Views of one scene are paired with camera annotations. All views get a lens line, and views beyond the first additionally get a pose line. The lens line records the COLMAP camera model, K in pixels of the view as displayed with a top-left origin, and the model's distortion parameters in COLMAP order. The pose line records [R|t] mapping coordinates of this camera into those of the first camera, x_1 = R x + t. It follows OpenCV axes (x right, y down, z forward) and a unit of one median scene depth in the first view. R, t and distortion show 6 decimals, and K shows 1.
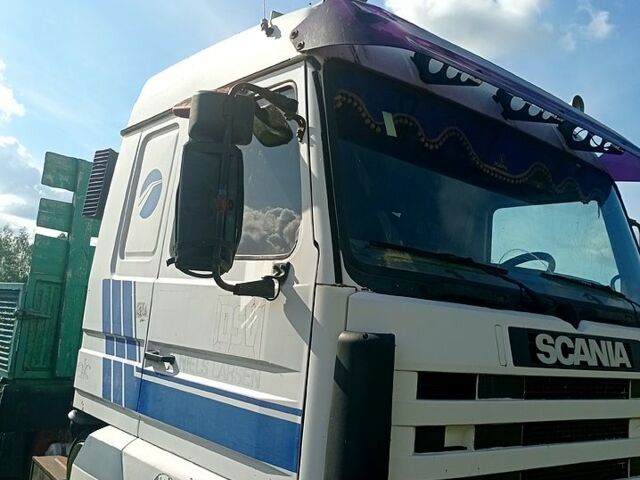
lens RADIAL K [[633.4, 0, 320.0], [0, 633.4, 240.0], [0, 0, 1]] dist [0.015494, -0.019773]
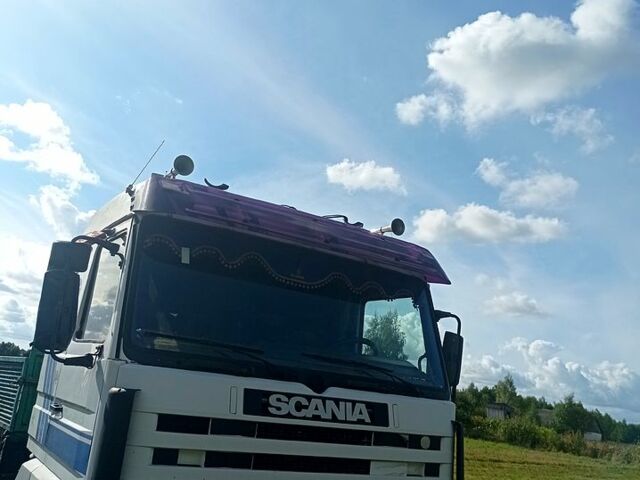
lens RADIAL K [[633.4, 0, 320.0], [0, 633.4, 240.0], [0, 0, 1]] dist [0.015494, -0.019773]
pose [[0.990986, -0.013071, -0.133329, 0.651729], [-0.003187, 0.992647, -0.121003, -0.032862], [0.133931, 0.120338, 0.983657, -0.499982]]
